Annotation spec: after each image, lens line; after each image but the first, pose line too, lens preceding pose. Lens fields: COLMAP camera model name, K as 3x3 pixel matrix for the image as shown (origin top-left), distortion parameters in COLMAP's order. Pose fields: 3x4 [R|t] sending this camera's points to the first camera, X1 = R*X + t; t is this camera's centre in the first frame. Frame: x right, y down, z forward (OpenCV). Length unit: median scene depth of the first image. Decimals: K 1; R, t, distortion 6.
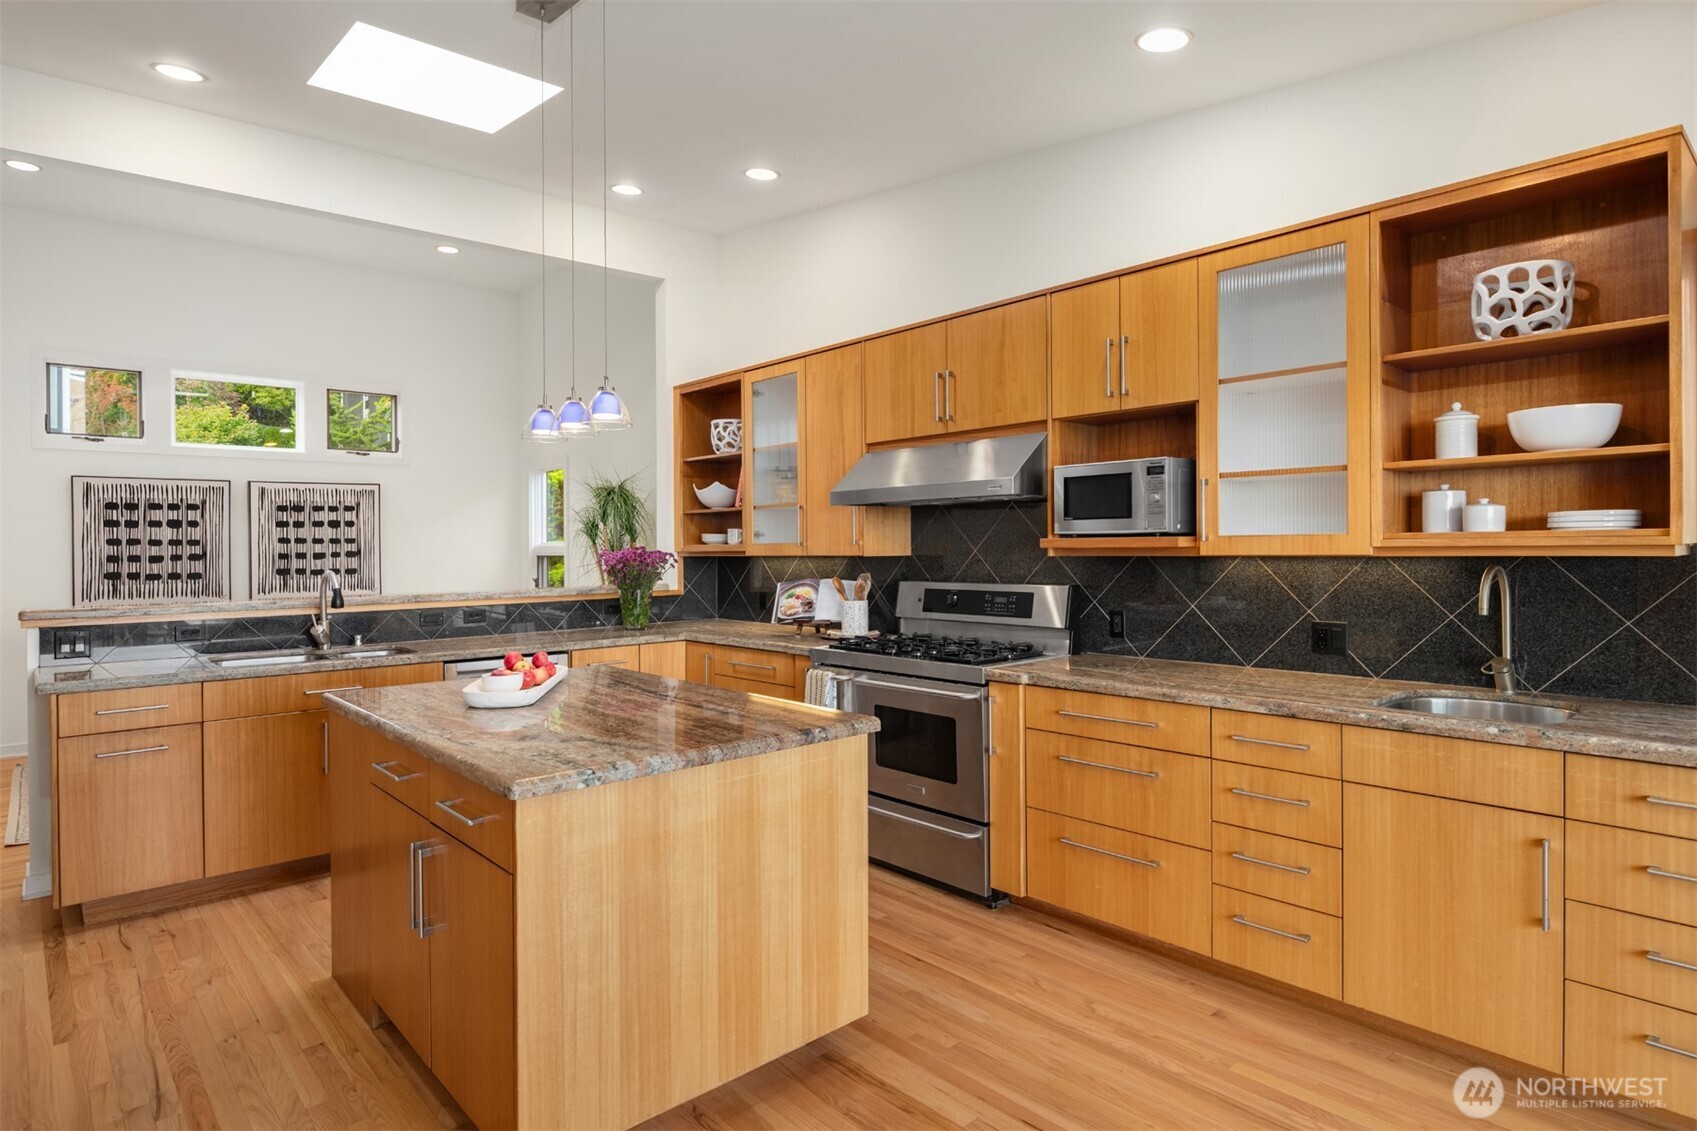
lens RADIAL K [[955.1, 0, 849.2], [0, 955.1, 531.2], [0, 0, 1]] dist [-0.000005, -0.000774]
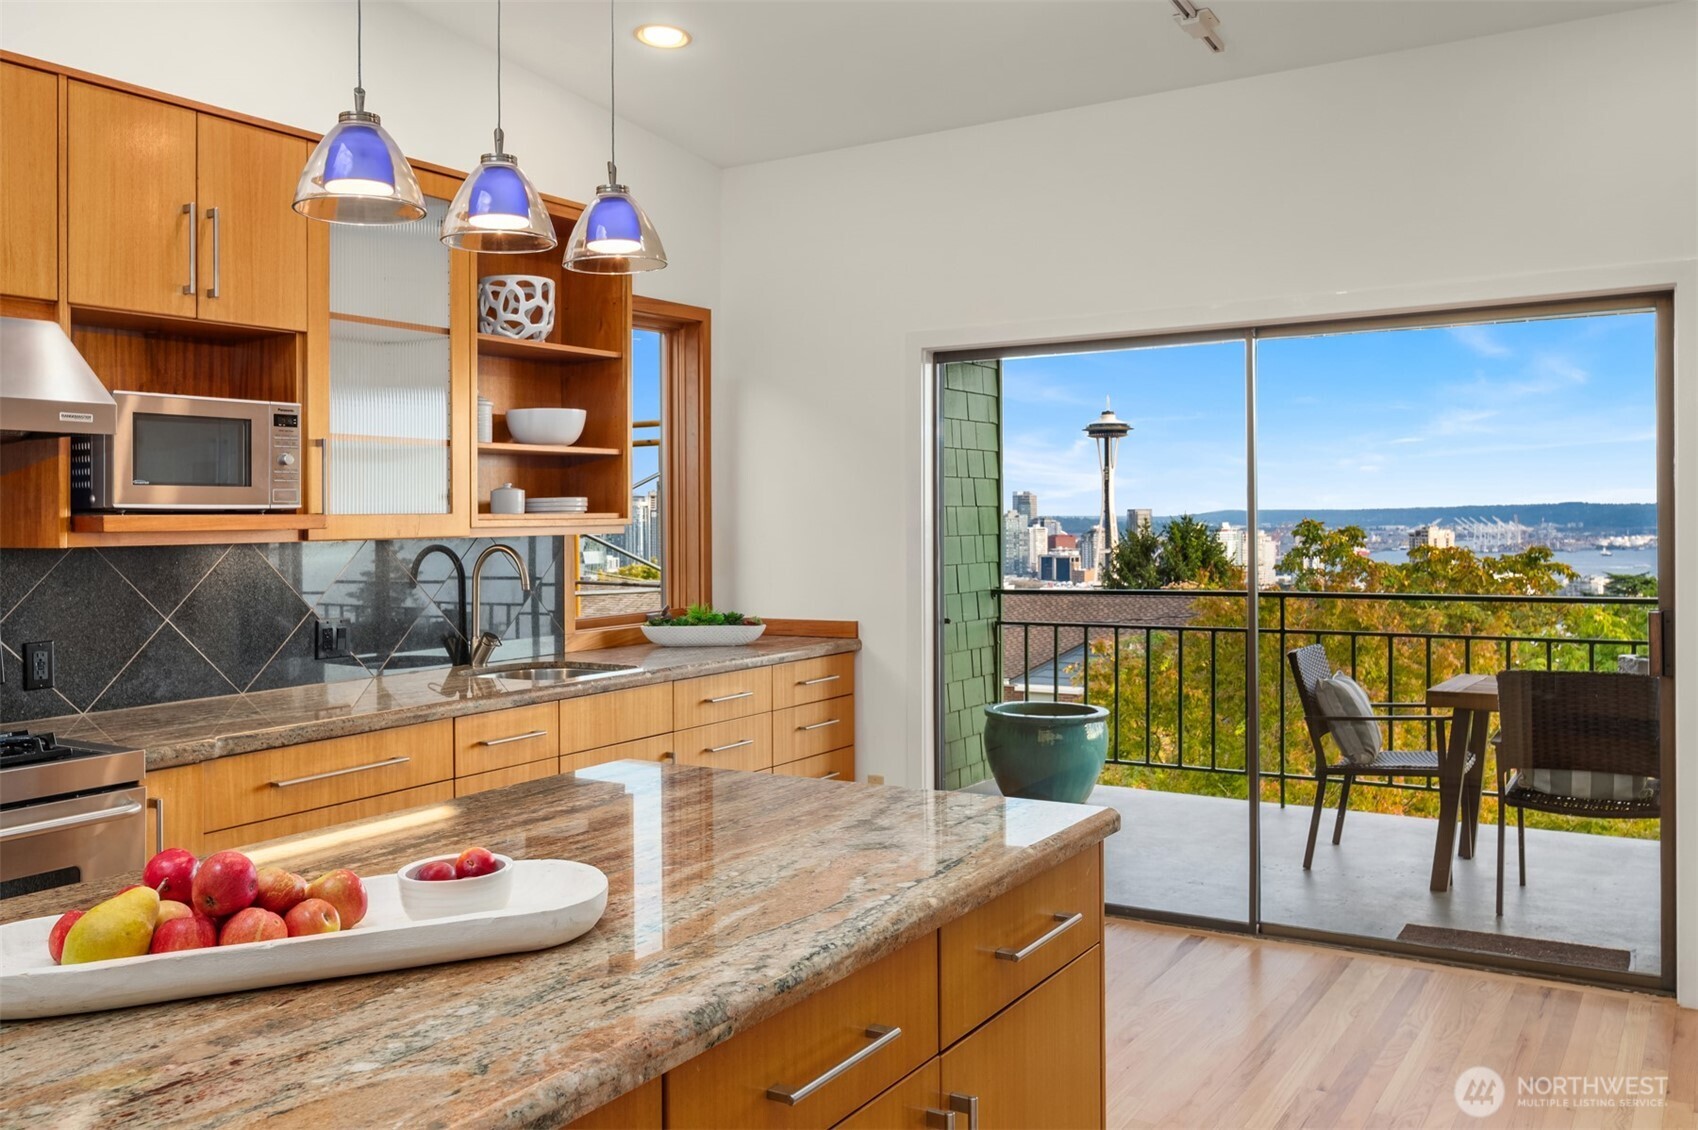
lens RADIAL K [[1410.0, 0, 849.0], [0, 1410.0, 565.0], [0, 0, 1]] dist [-0.000106, 0.002215]
pose [[-0.299546, -0.011417, 0.954014, -0.384009], [0.008608, 0.999855, 0.014668, 0.015129], [-0.954043, 0.012606, -0.299404, 0.437713]]
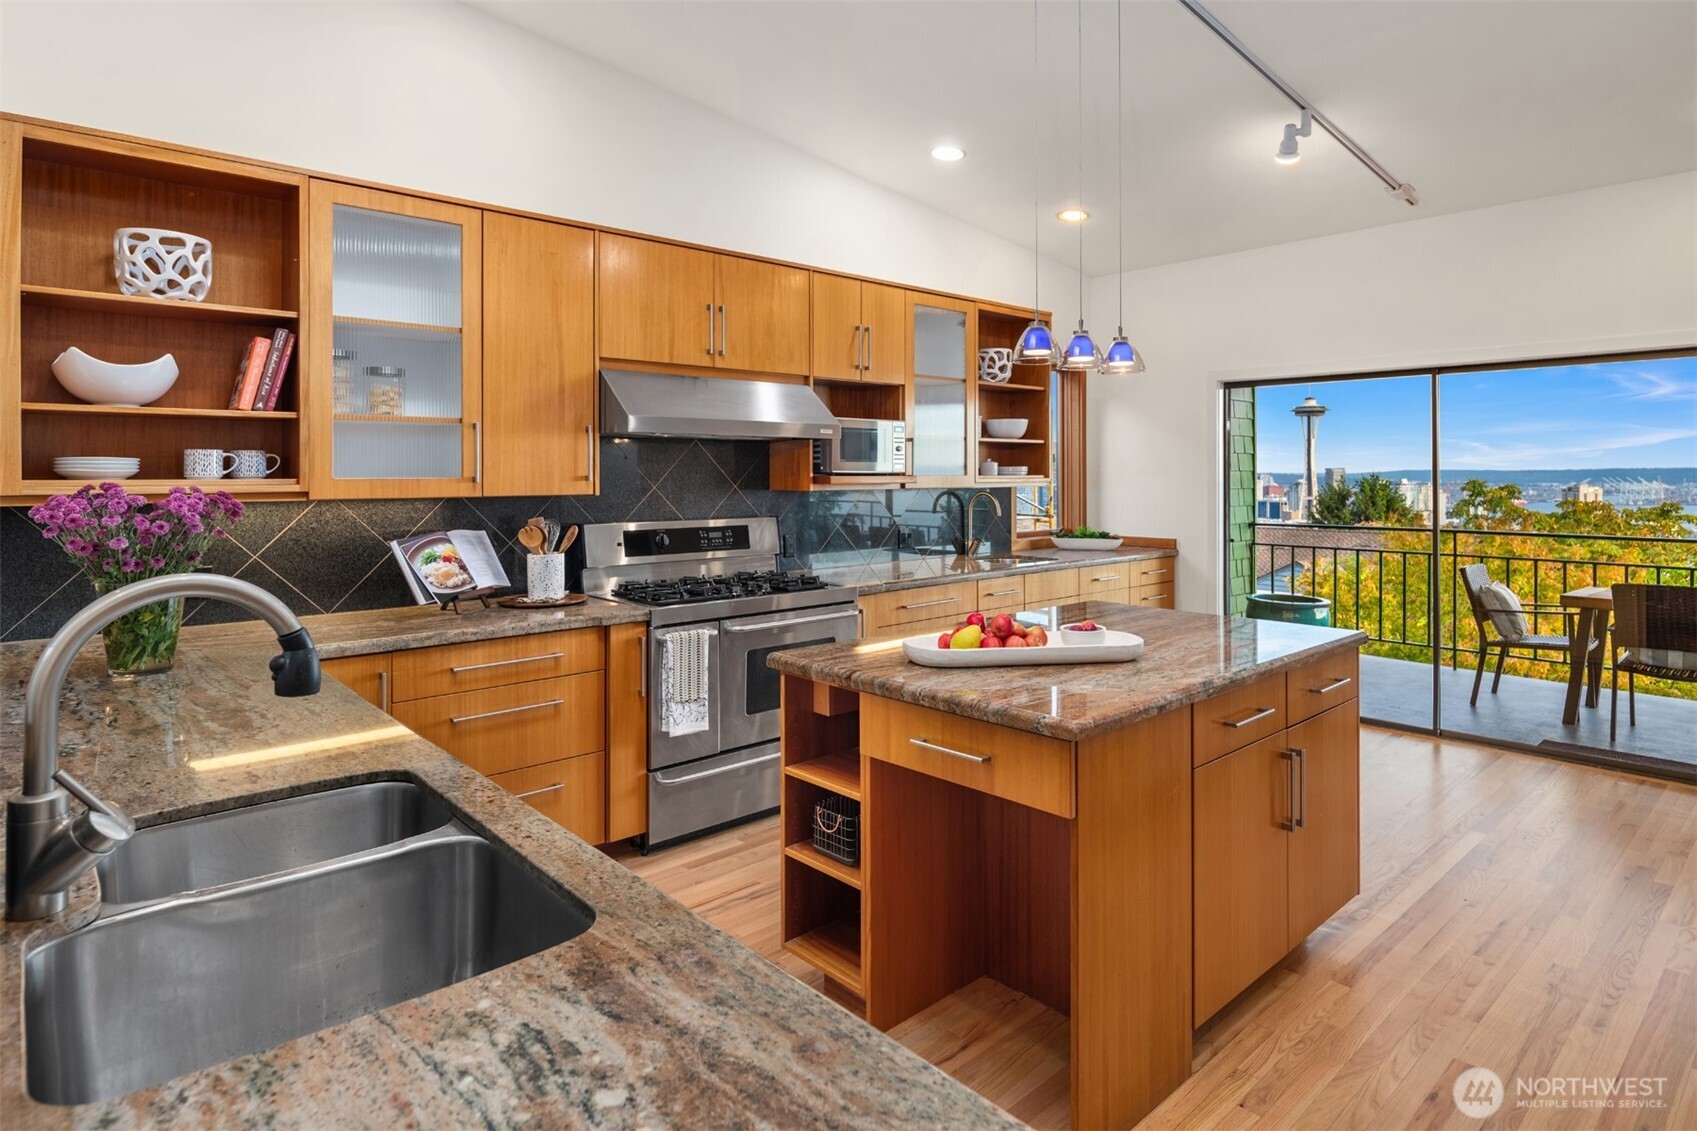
lens RADIAL K [[924.3, 0, 854.8], [0, 924.3, 475.0], [0, 0, 1]] dist [-0.002888, -0.001837]
pose [[-0.028234, 0.013326, 0.999513, -0.506988], [-0.008884, 0.999868, -0.013581, 0.011662], [-0.999562, -0.009263, -0.028112, 0.525933]]
